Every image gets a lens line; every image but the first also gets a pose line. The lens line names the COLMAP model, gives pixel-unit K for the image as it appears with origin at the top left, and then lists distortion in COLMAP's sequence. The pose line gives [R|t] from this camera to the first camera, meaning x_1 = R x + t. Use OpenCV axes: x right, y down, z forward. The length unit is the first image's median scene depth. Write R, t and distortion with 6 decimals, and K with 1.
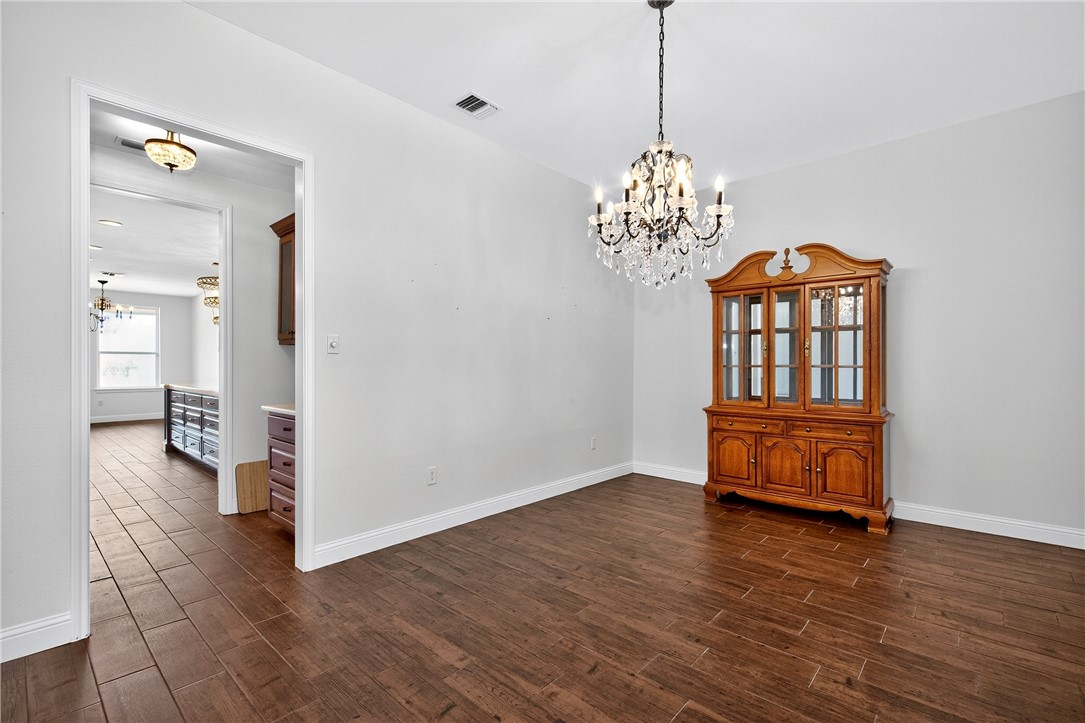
lens RADIAL K [[482.3, 0, 536.7], [0, 482.3, 366.4], [0, 0, 1]] dist [-0.002065, 0.002950]
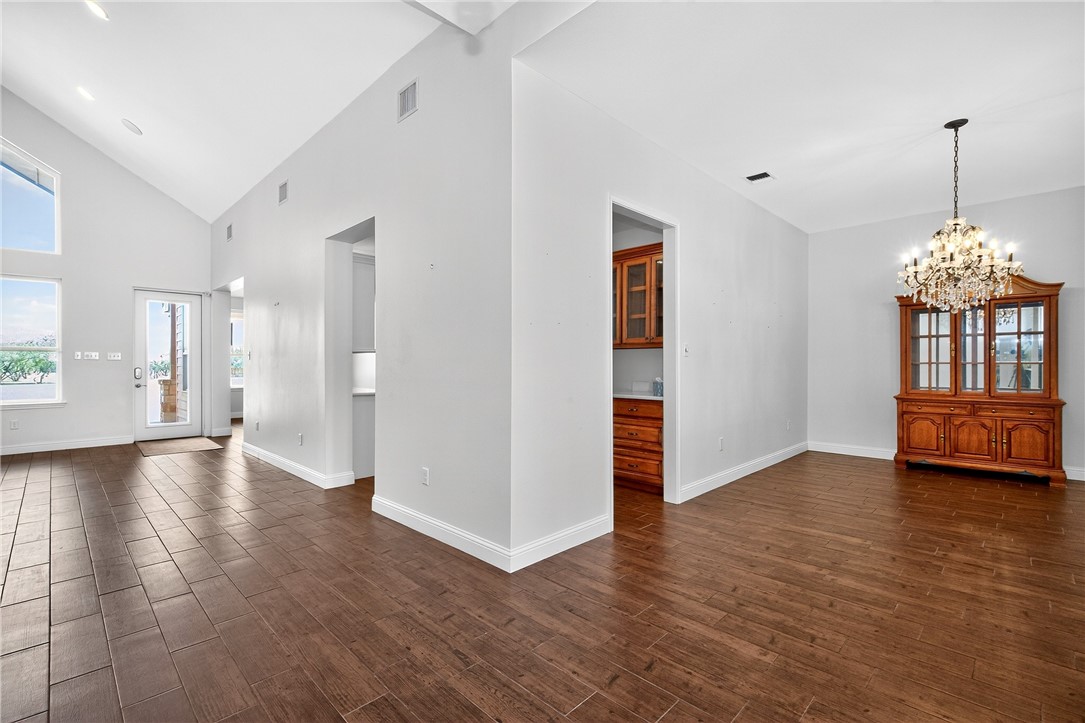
lens RADIAL K [[482.3, 0, 548.8], [0, 482.3, 358.6], [0, 0, 1]] dist [-0.002065, 0.002950]
pose [[0.998802, 0.000196, -0.048936, -0.586148], [-0.000997, 0.999866, -0.016357, 0.010667], [0.048926, 0.016386, 0.998668, -0.378491]]
